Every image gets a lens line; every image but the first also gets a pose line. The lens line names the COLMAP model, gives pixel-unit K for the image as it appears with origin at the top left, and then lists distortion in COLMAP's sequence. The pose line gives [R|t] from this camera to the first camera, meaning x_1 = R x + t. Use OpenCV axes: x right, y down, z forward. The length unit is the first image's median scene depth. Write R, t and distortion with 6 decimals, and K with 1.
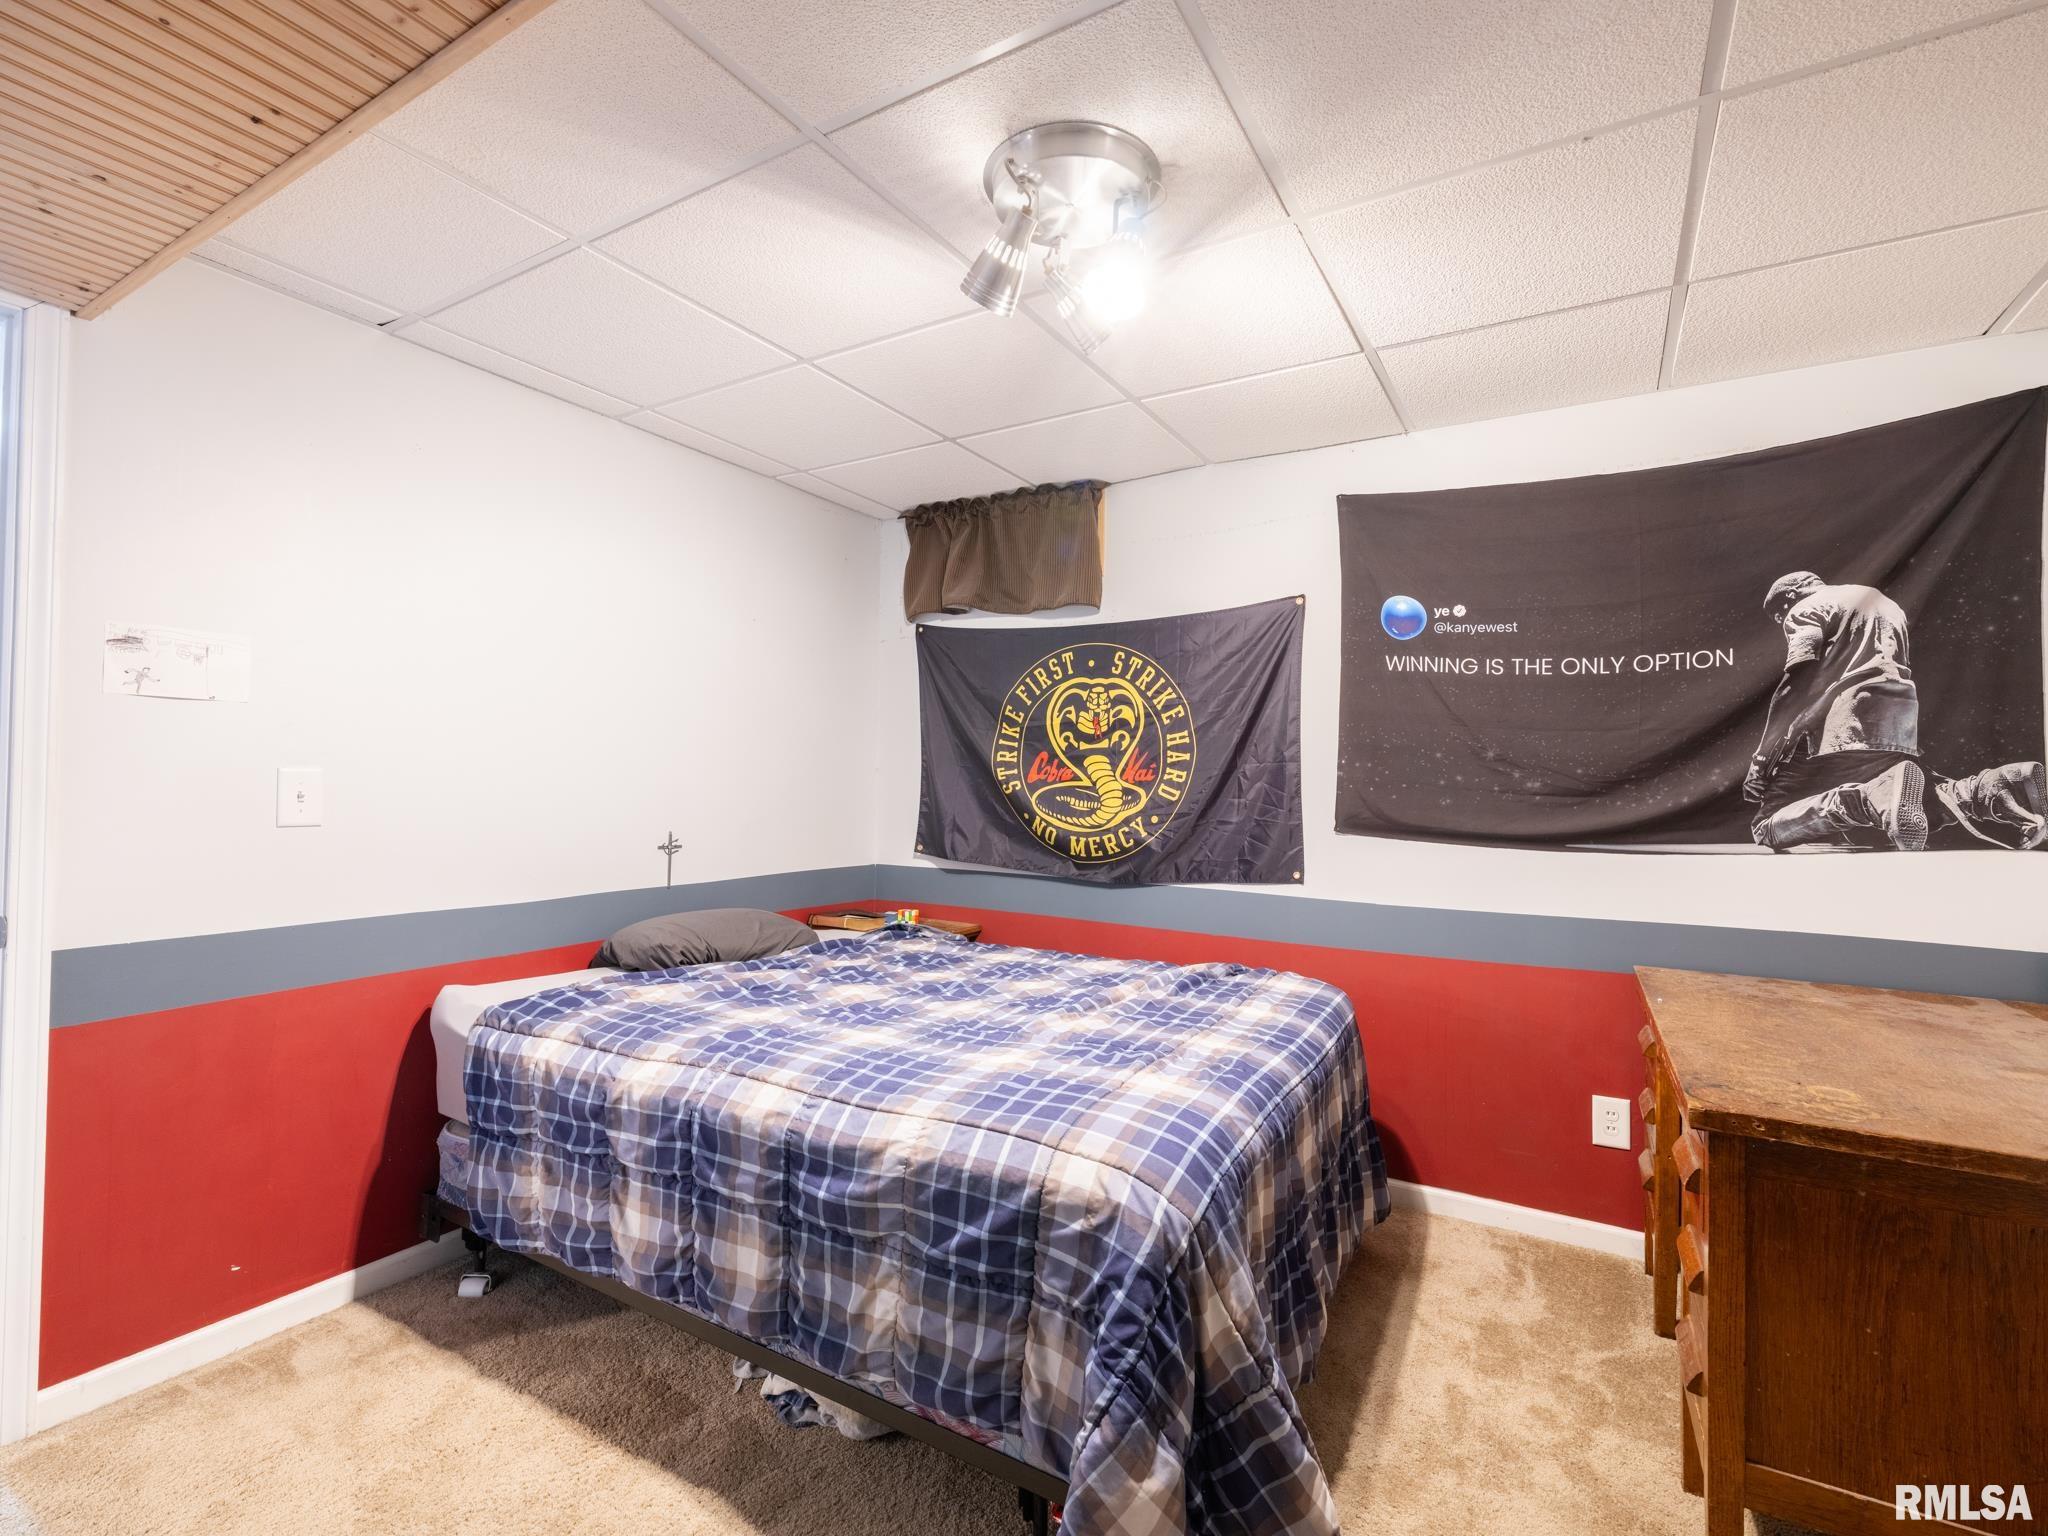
lens RADIAL K [[957.9, 0, 1027.7], [0, 957.9, 769.8], [0, 0, 1]] dist [-0.000679, 0.001685]
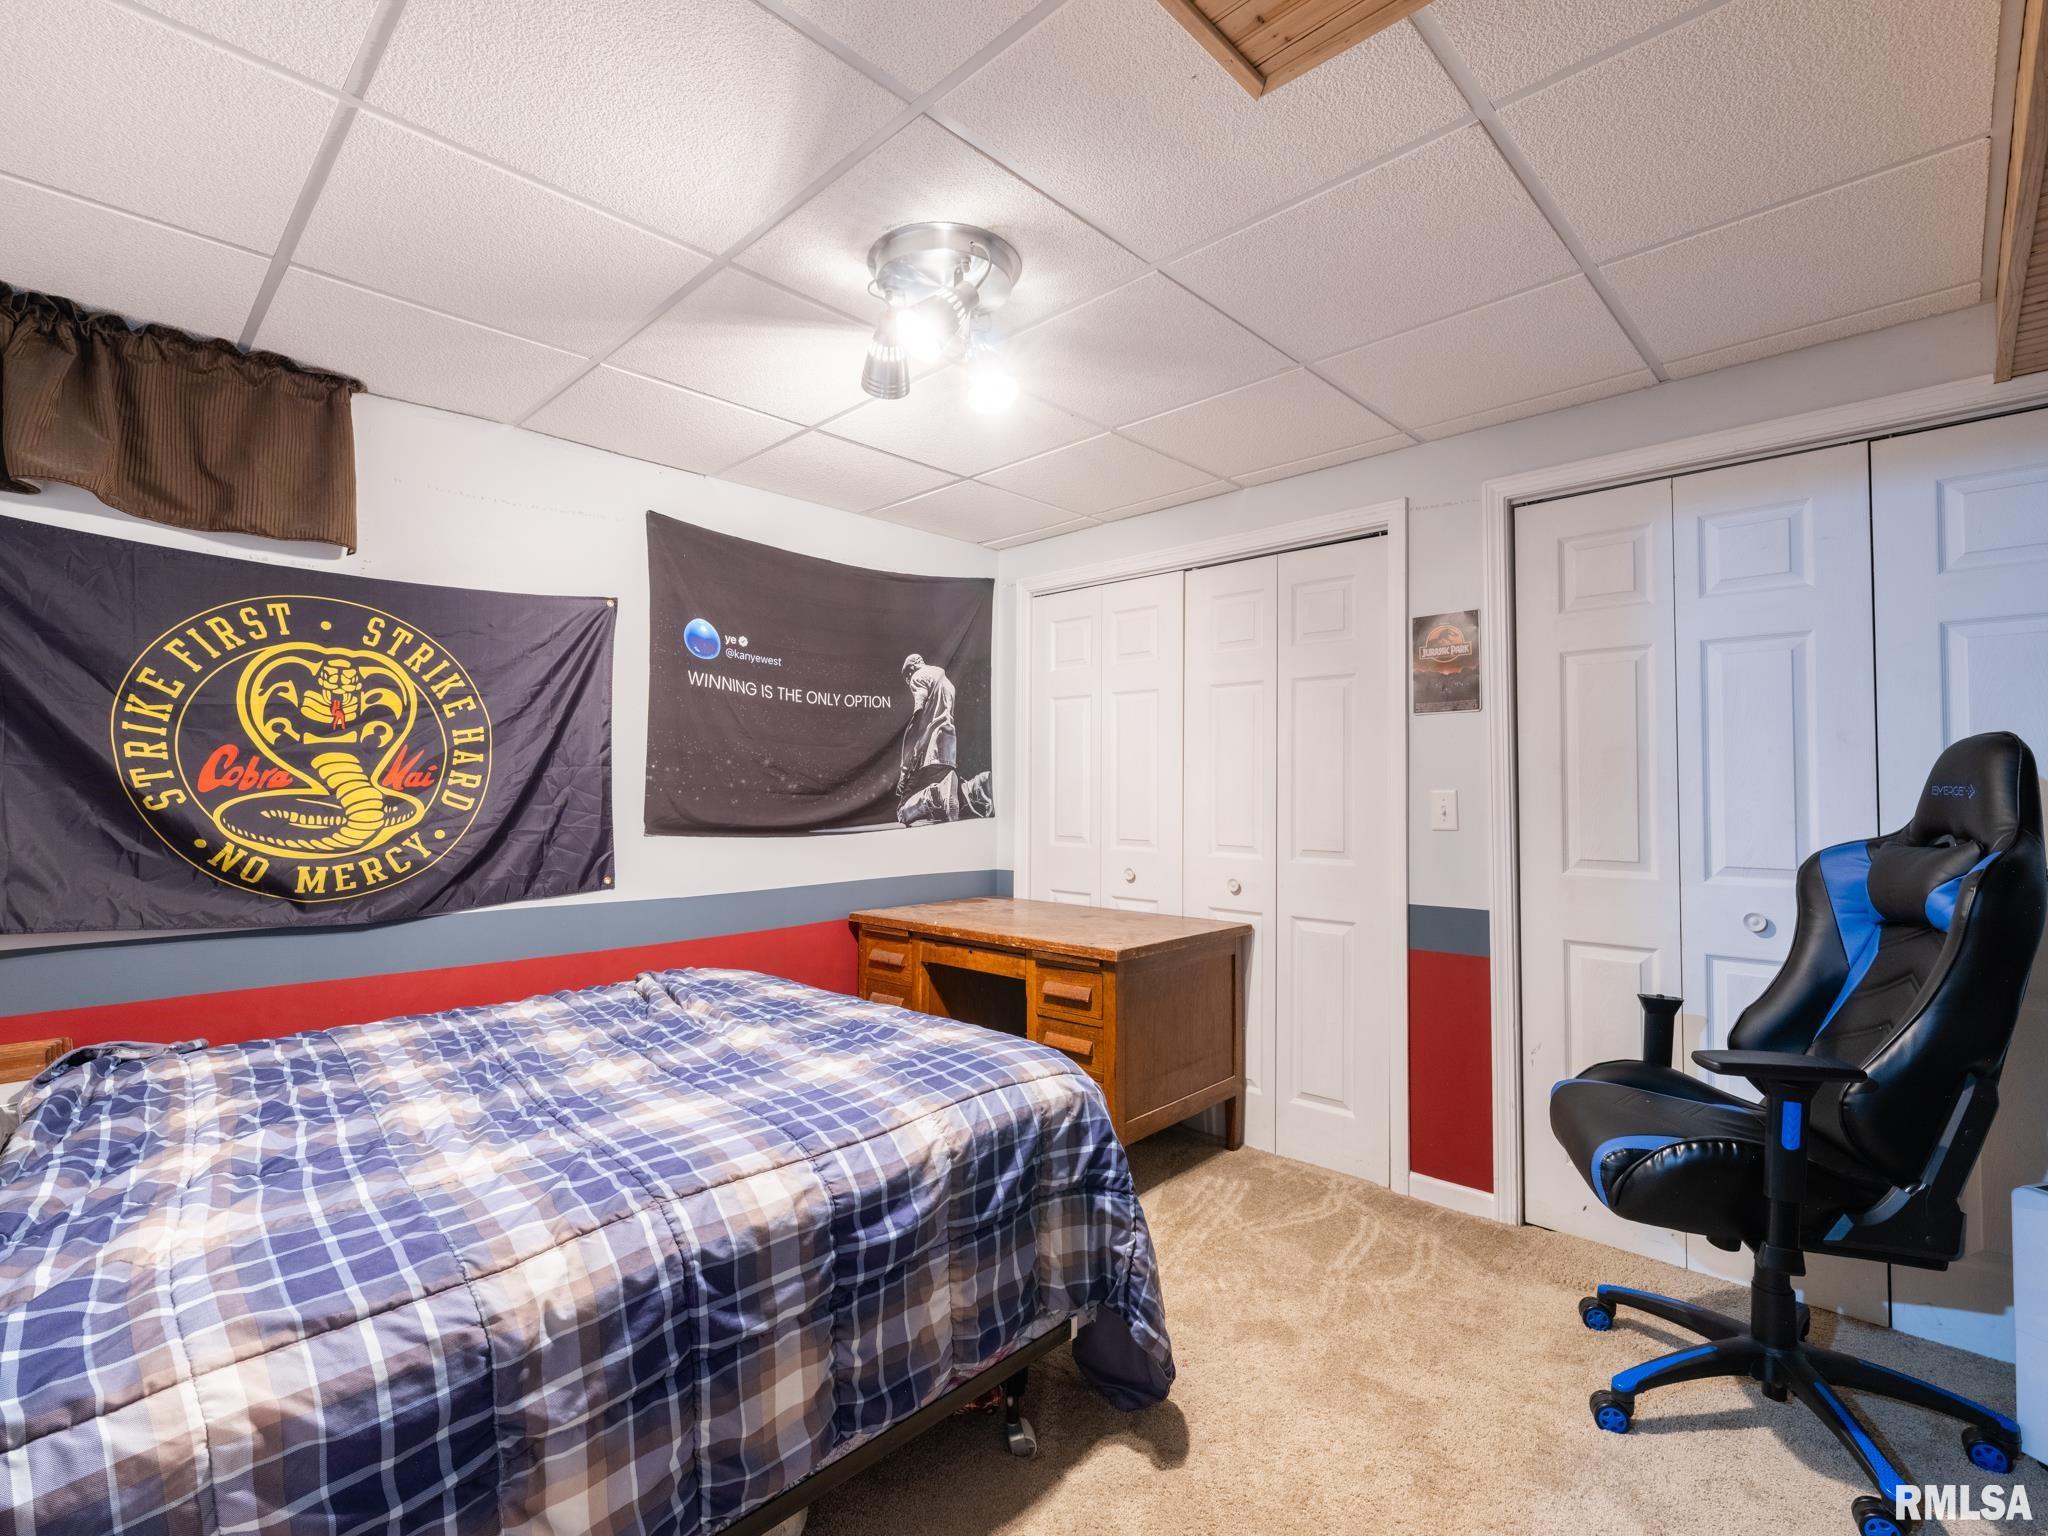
lens RADIAL K [[957.9, 0, 1034.0], [0, 957.9, 768.4], [0, 0, 1]] dist [-0.000679, 0.001685]
pose [[0.209664, 0.007776, 0.977742, -0.635308], [-0.006459, 0.999958, -0.006568, -0.002207], [-0.977752, -0.004939, 0.209706, 0.390230]]
